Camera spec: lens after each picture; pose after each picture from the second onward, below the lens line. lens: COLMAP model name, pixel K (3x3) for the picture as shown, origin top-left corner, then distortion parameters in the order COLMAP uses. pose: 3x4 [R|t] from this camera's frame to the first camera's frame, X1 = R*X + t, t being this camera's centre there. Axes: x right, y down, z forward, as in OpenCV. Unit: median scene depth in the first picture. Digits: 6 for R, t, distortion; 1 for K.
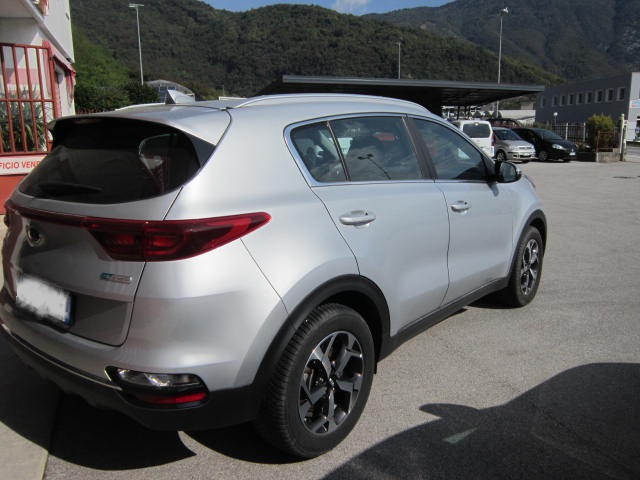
lens RADIAL K [[522.6, 0, 317.6], [0, 522.6, 239.1], [0, 0, 1]] dist [-0.037200, -0.000148]
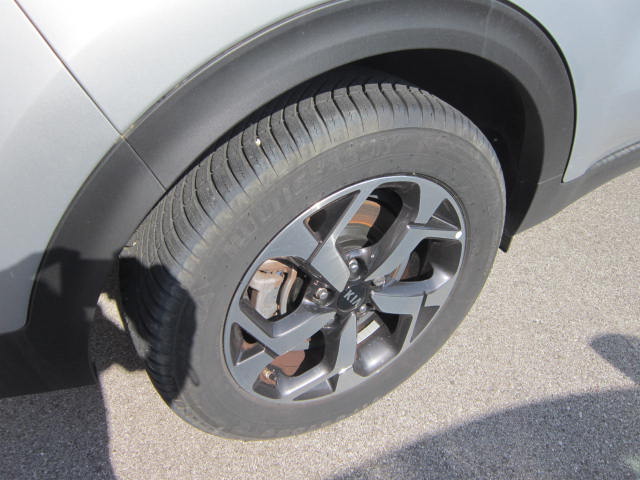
lens RADIAL K [[522.6, 0, 317.6], [0, 522.6, 239.1], [0, 0, 1]] dist [-0.037200, -0.000148]
pose [[0.936721, 0.212298, -0.278359, 0.095988], [-0.053466, 0.872564, 0.485564, 0.054484], [0.345971, -0.439956, 0.828700, 0.680715]]
